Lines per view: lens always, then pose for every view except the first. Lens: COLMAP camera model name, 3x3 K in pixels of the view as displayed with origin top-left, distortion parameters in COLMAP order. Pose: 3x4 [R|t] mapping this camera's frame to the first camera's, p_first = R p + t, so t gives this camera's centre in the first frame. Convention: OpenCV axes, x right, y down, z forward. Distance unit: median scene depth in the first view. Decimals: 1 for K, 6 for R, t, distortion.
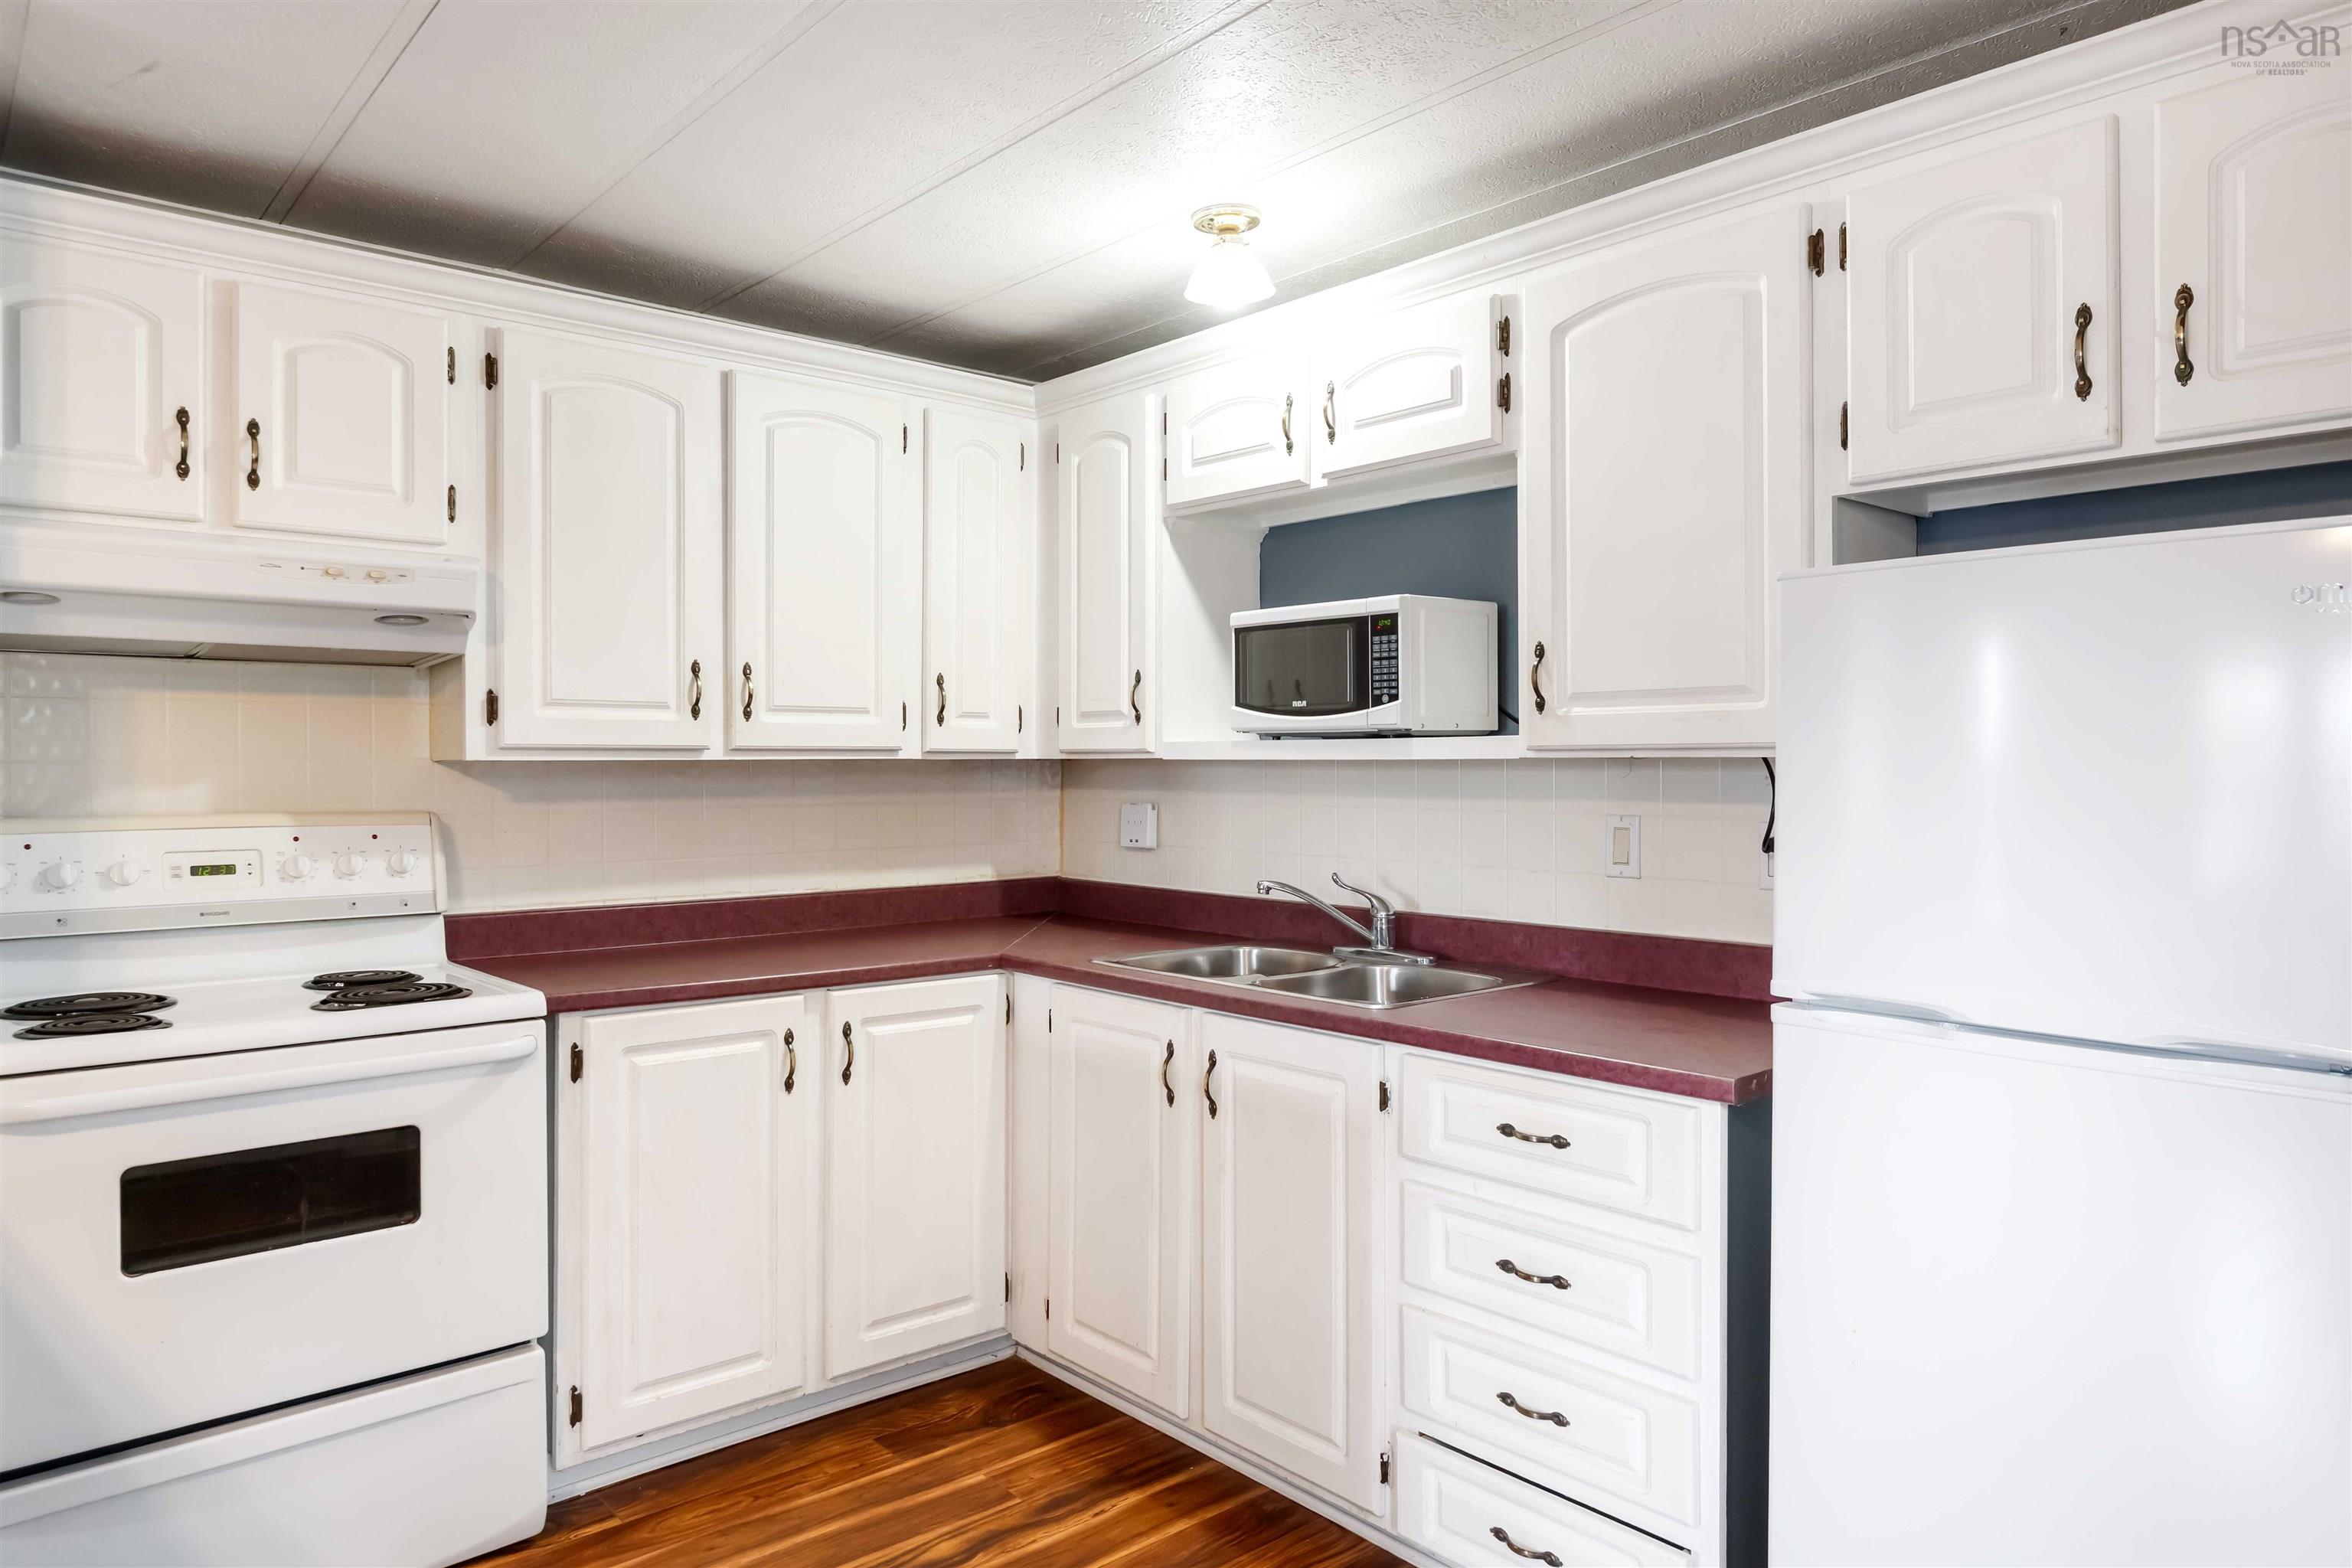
lens RADIAL K [[1468.9, 0, 1172.3], [0, 1468.9, 763.8], [0, 0, 1]] dist [-0.005568, -0.000042]
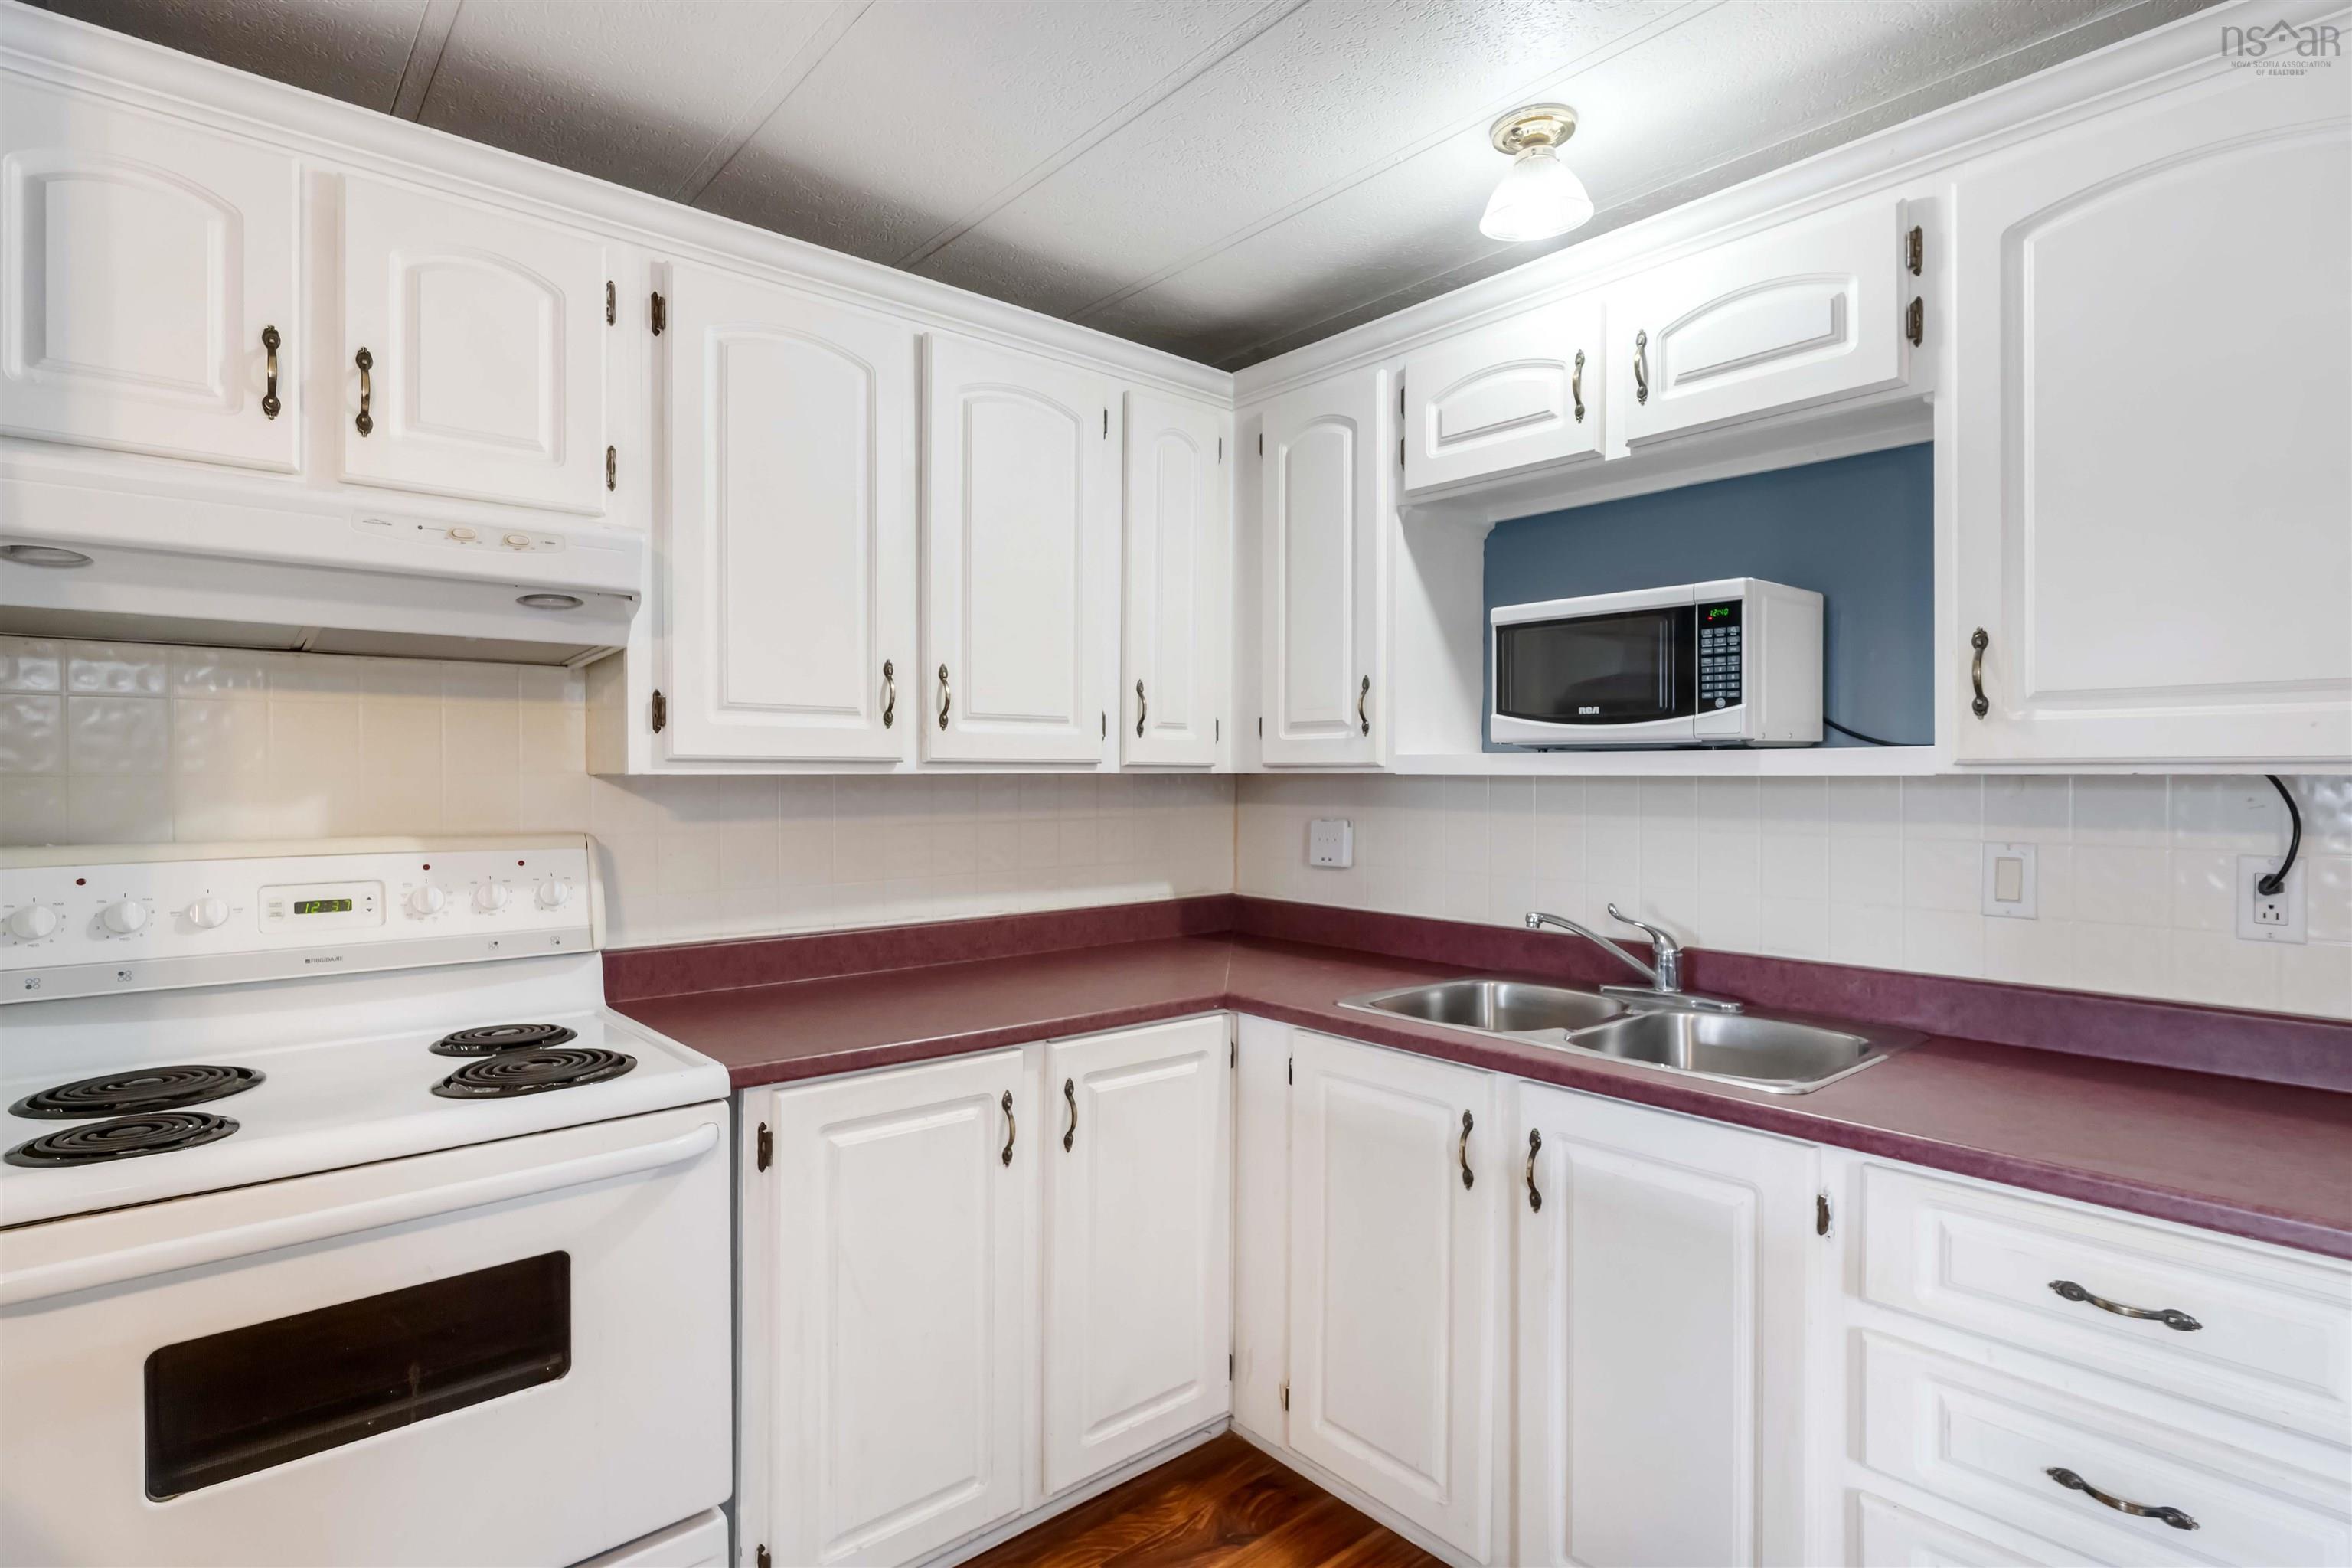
lens RADIAL K [[1167.9, 0, 1174.0], [0, 1167.9, 778.3], [0, 0, 1]] dist [-0.002091, -0.000670]
pose [[0.999976, 0.002088, -0.006606, -0.163598], [-0.002070, 0.999994, 0.002813, -0.002513], [0.006612, -0.002799, 0.999974, 0.332038]]
